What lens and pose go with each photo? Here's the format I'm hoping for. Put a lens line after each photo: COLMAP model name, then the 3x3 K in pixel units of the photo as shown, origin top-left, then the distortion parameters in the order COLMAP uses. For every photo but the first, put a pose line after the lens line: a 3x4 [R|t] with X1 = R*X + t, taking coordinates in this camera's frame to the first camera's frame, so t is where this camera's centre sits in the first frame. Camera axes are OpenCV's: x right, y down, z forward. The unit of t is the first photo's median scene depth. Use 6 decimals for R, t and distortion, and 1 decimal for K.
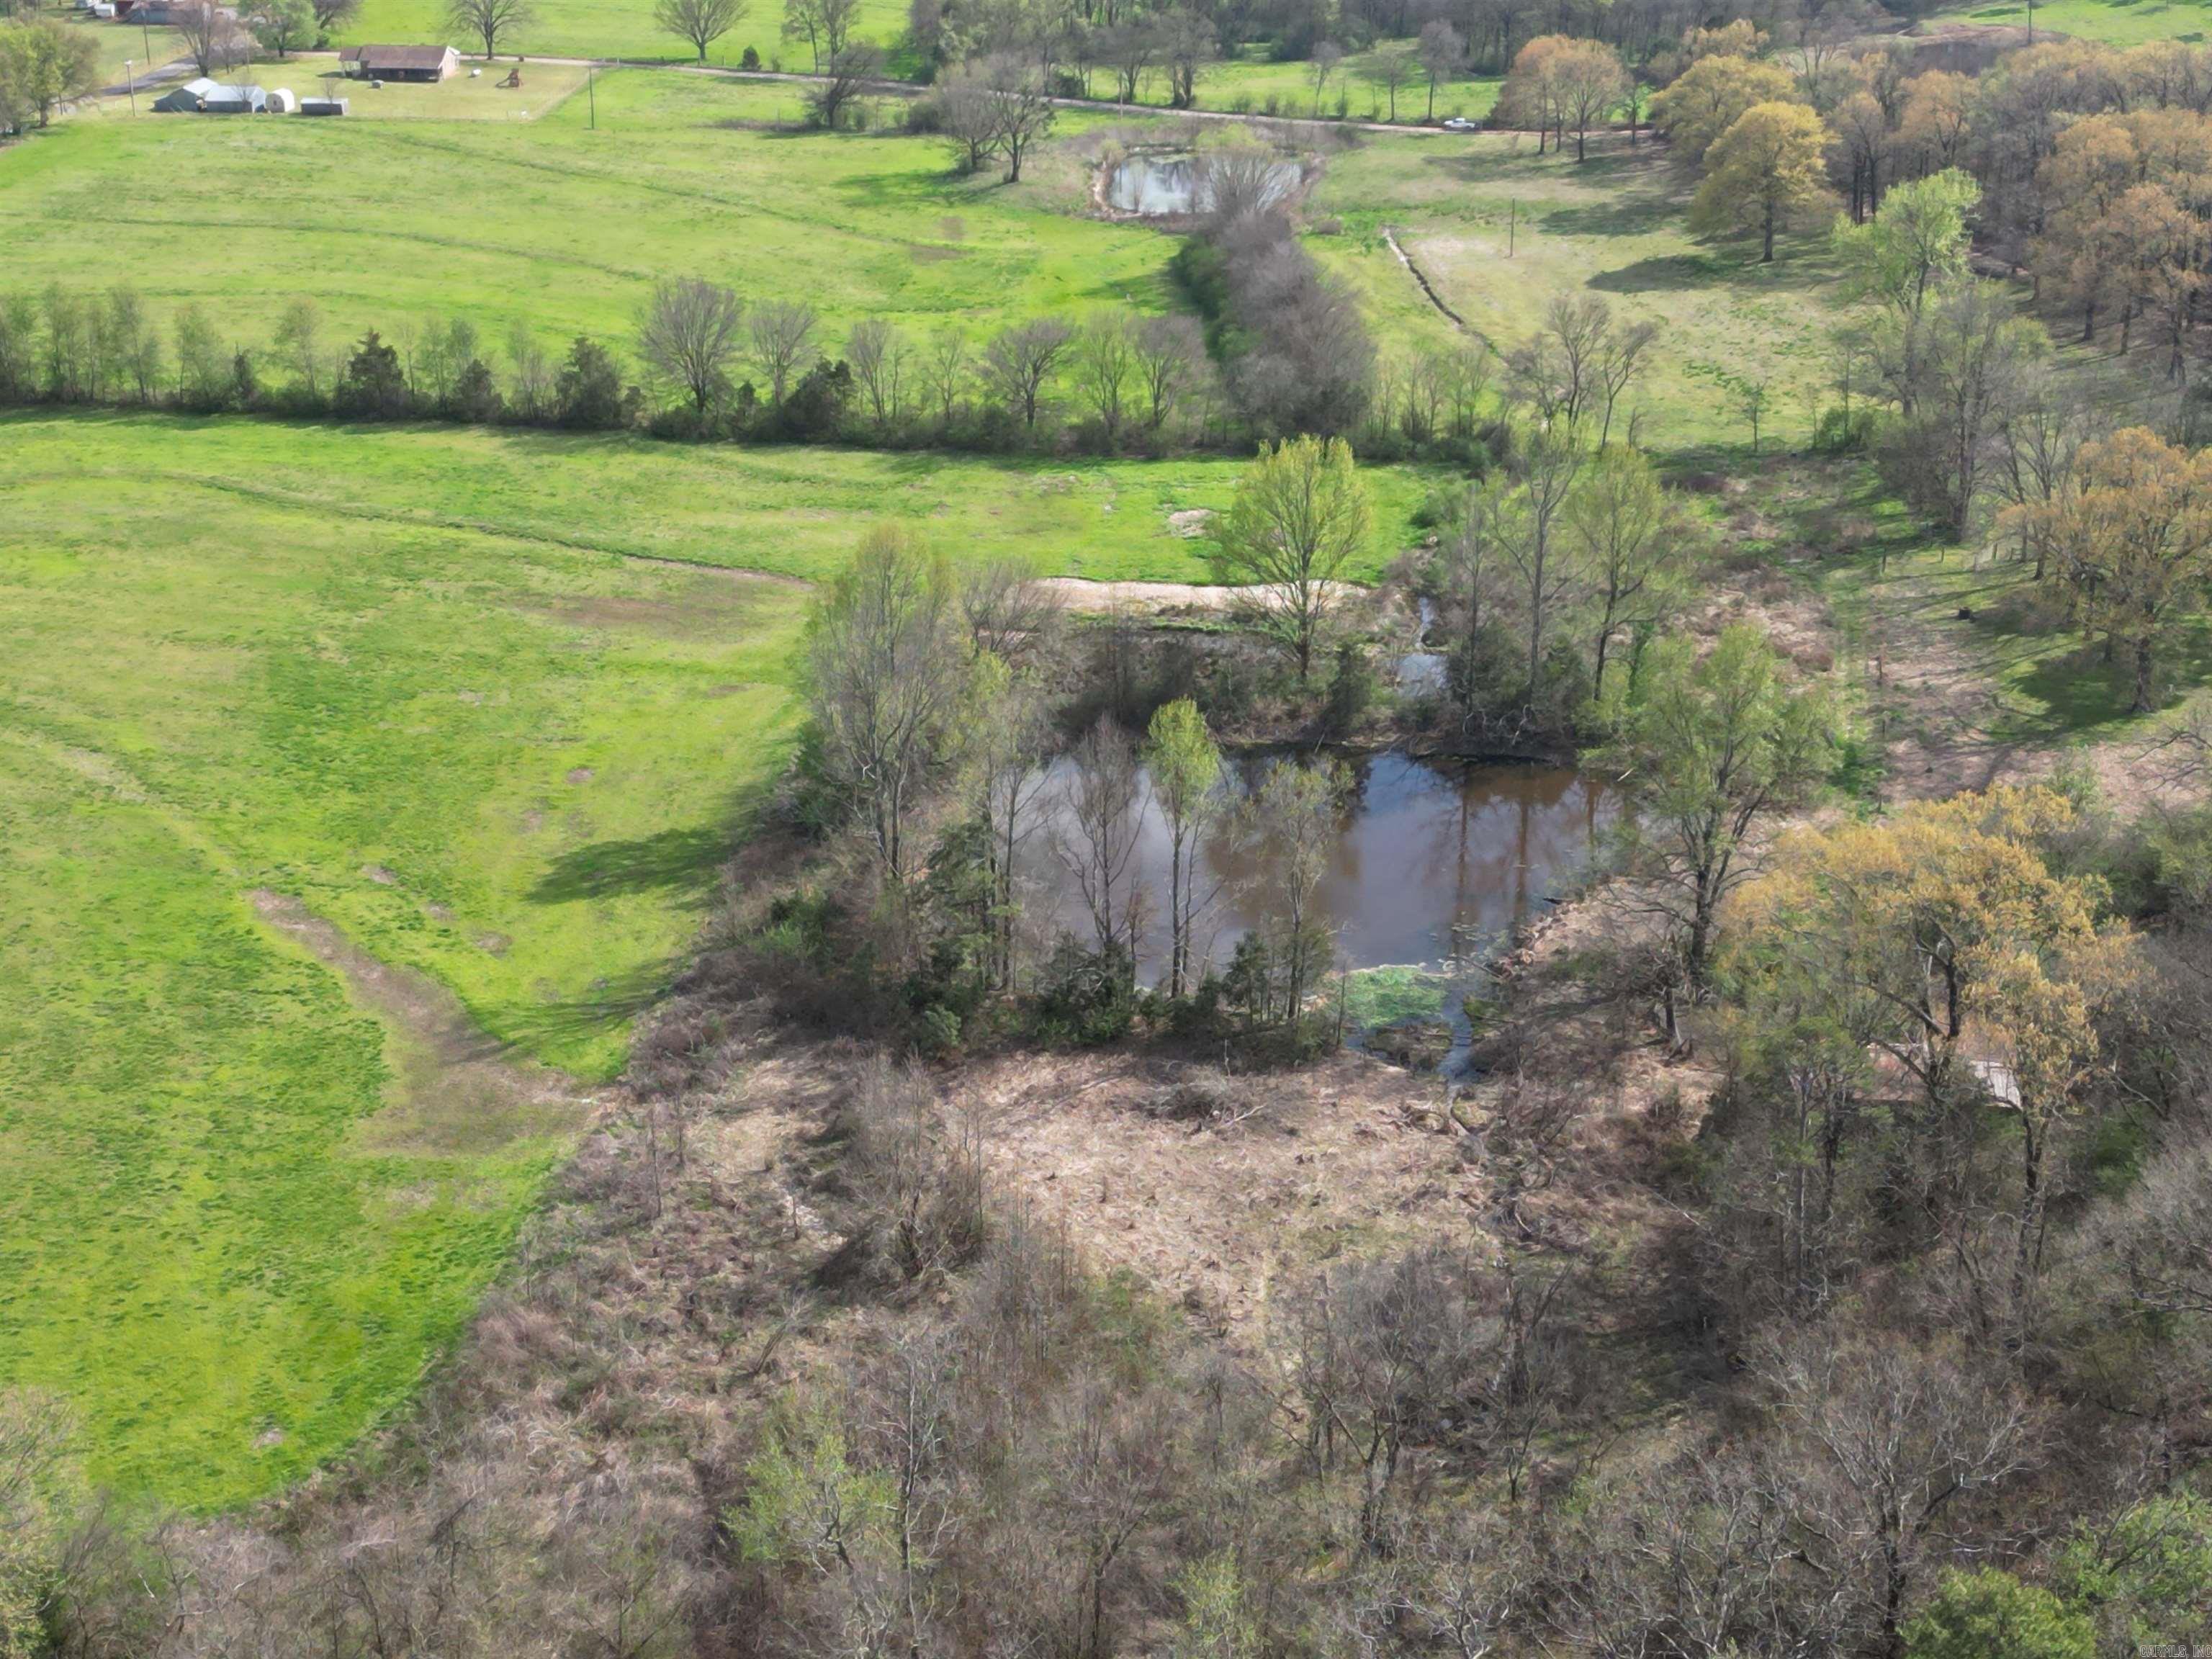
lens RADIAL K [[3073.5, 0, 1114.8], [0, 3073.5, 838.3], [0, 0, 1]] dist [0.203333, -0.592409]
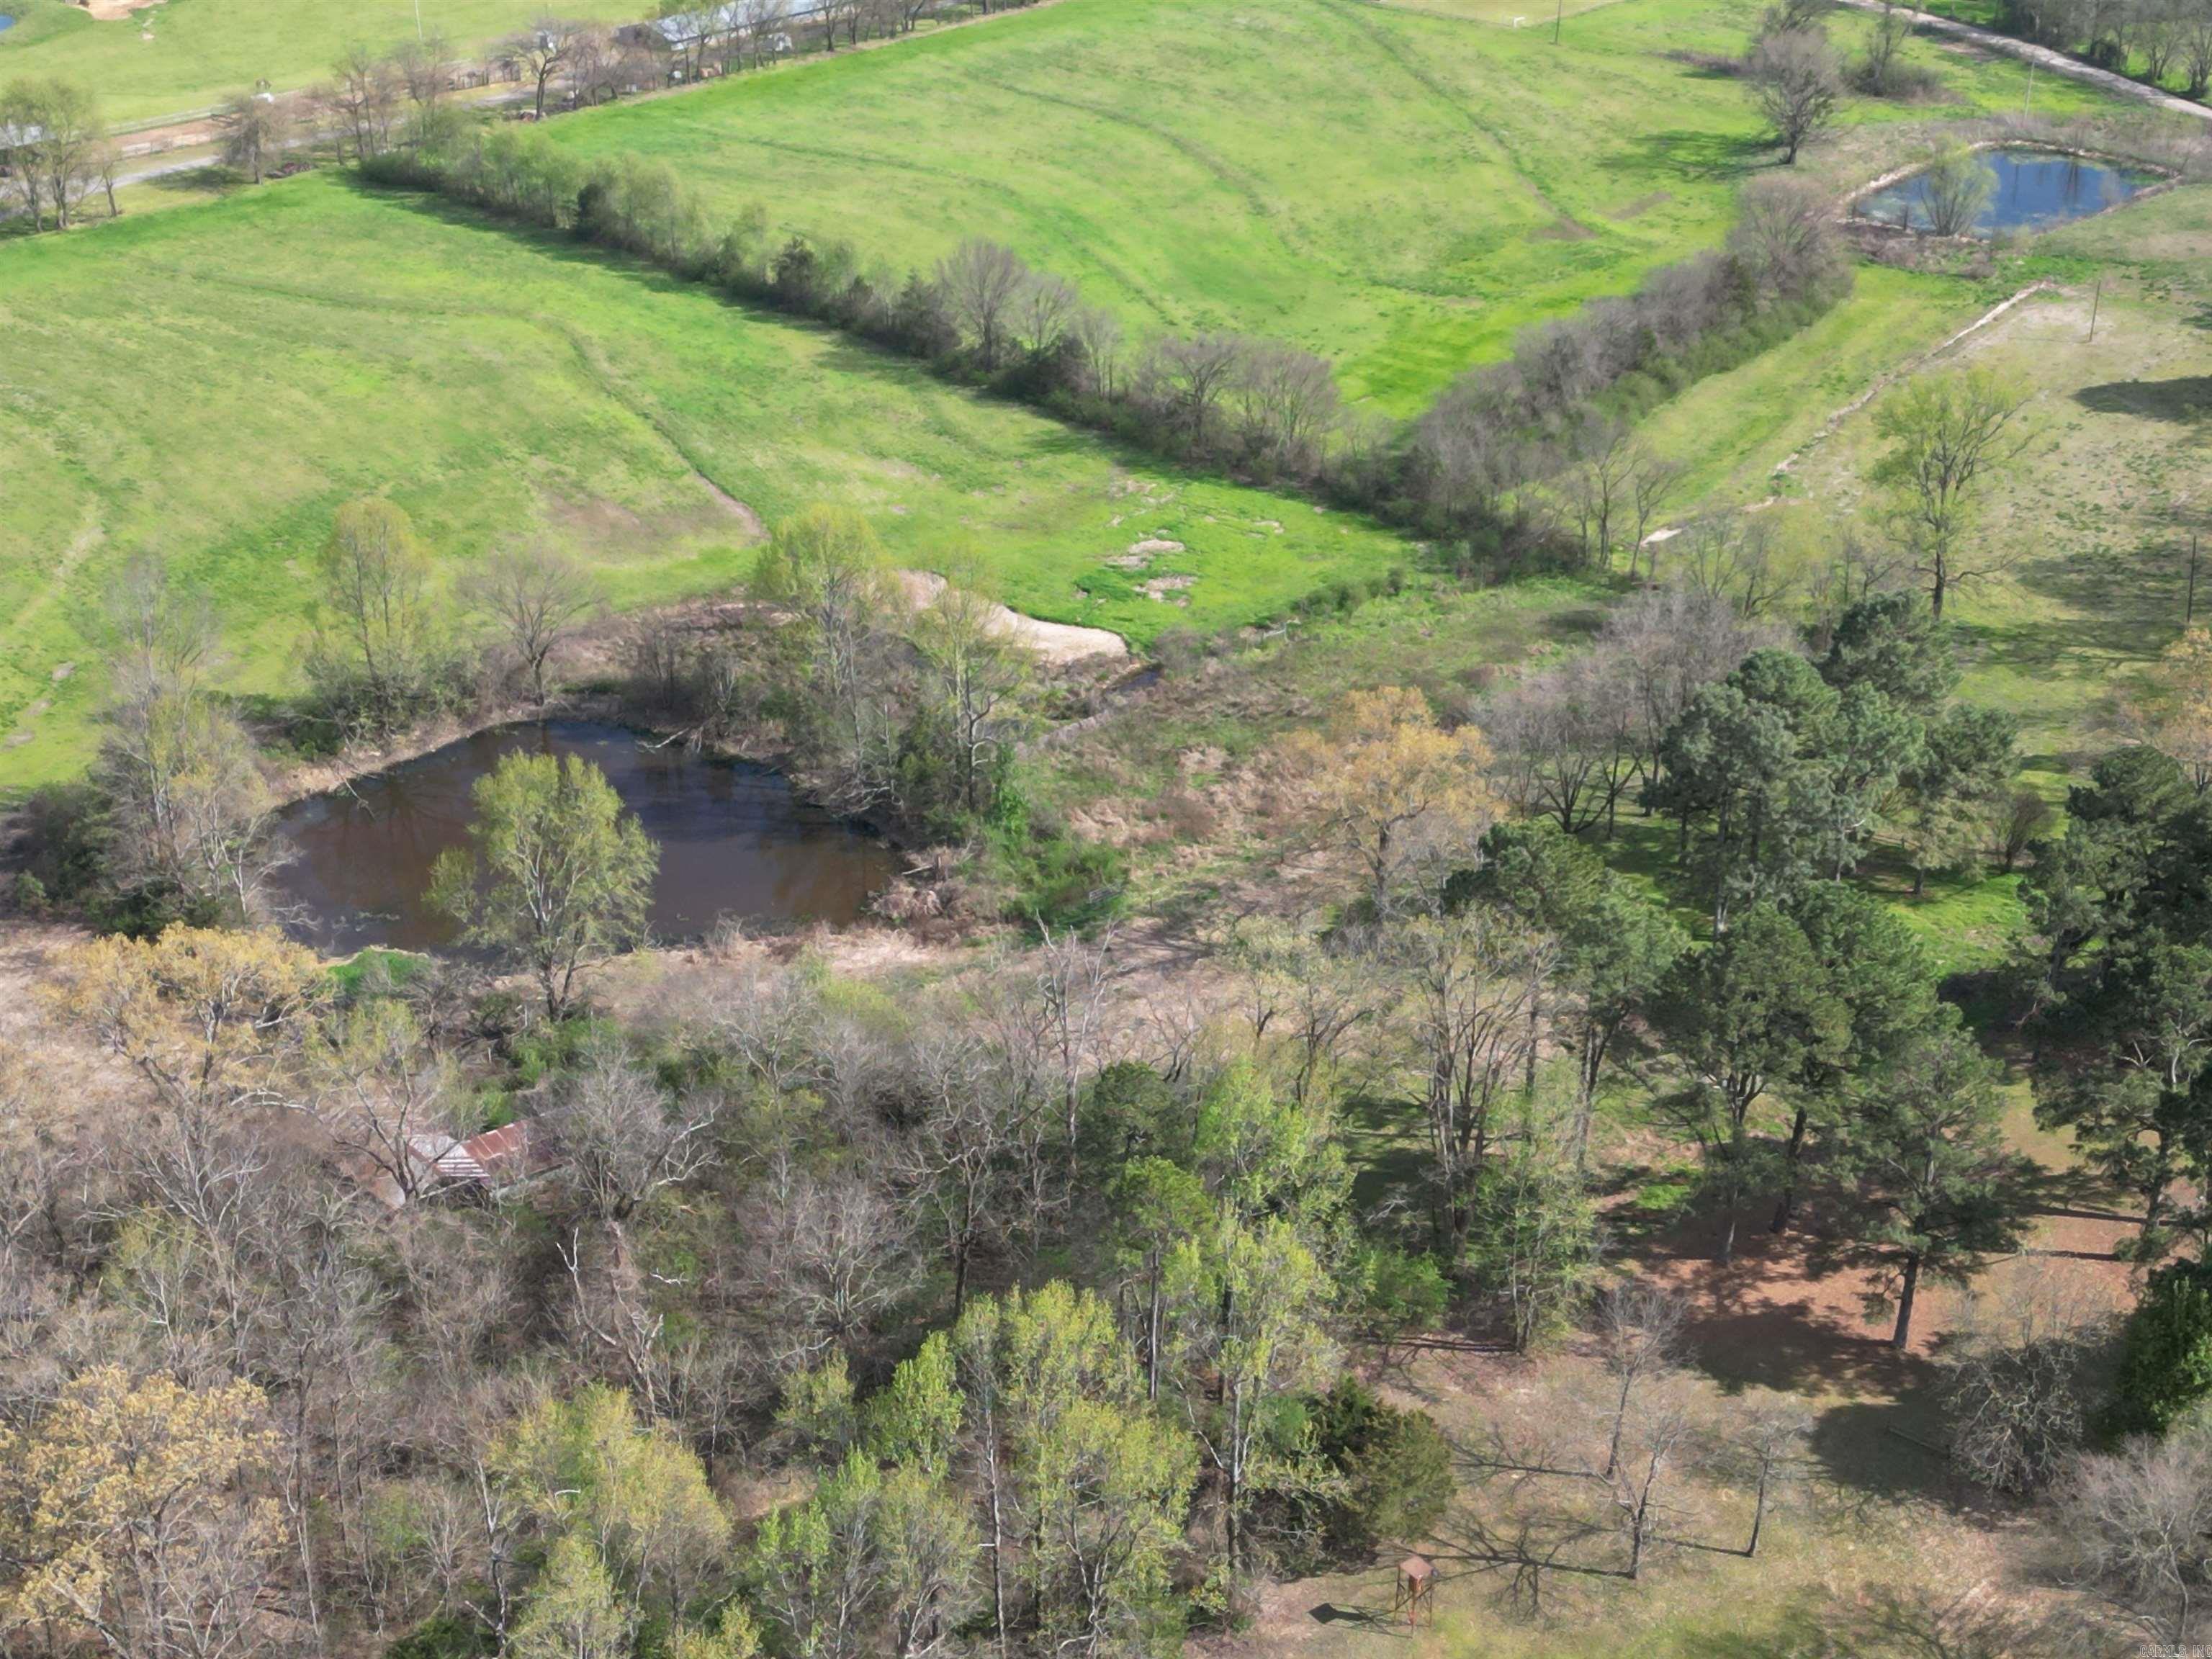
lens RADIAL K [[3073.5, 0, 1114.8], [0, 3073.5, 838.3], [0, 0, 1]] dist [0.203333, -0.592409]
pose [[0.778633, 0.282890, -0.560093, 0.594096], [-0.236721, 0.959082, 0.155325, -0.156473], [0.581114, 0.011645, 0.813739, 0.104446]]
